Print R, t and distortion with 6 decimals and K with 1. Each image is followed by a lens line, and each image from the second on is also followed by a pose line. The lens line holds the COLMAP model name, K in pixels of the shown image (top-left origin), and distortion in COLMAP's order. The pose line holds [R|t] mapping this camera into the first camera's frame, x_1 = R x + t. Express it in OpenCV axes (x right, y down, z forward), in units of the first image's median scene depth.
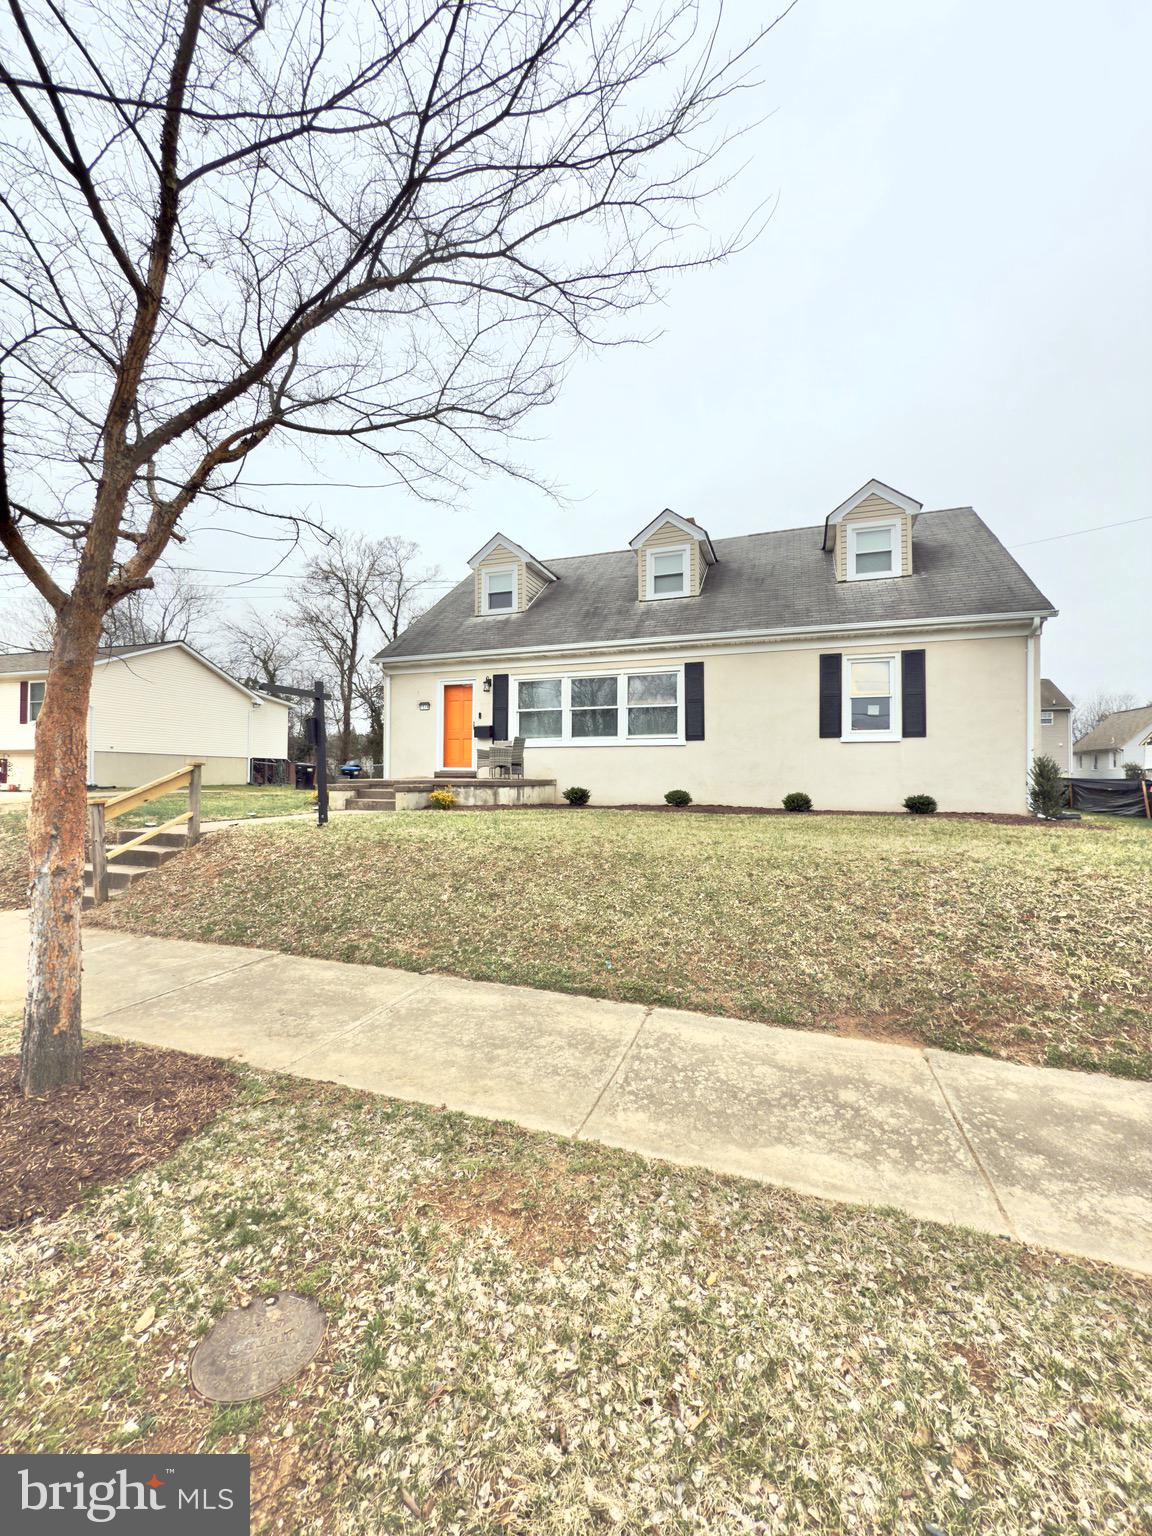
lens RADIAL K [[617.6, 0, 584.8], [0, 617.6, 770.8], [0, 0, 1]] dist [-0.006372, 0.000679]
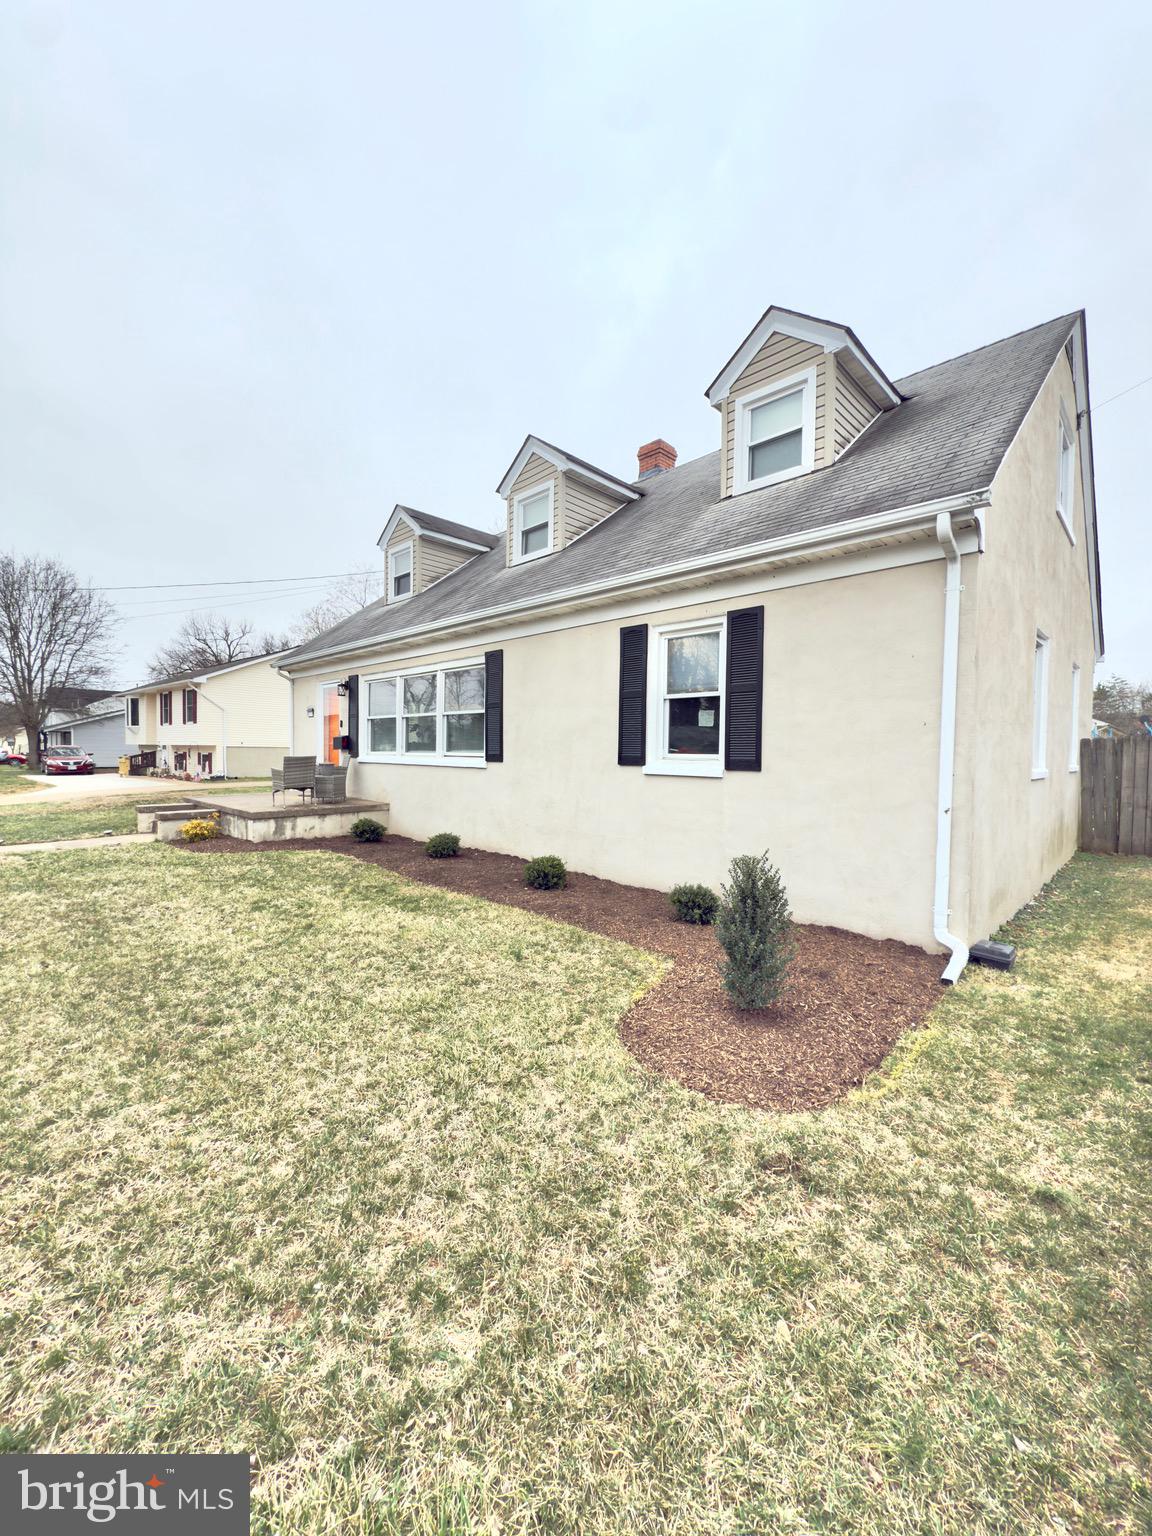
lens RADIAL K [[617.6, 0, 583.3], [0, 617.6, 771.6], [0, 0, 1]] dist [-0.006372, 0.000679]
pose [[0.907212, 0.020083, -0.420195, 0.549073], [-0.002041, 0.999058, 0.043342, -0.066459], [0.420669, -0.038463, 0.906398, 0.386309]]
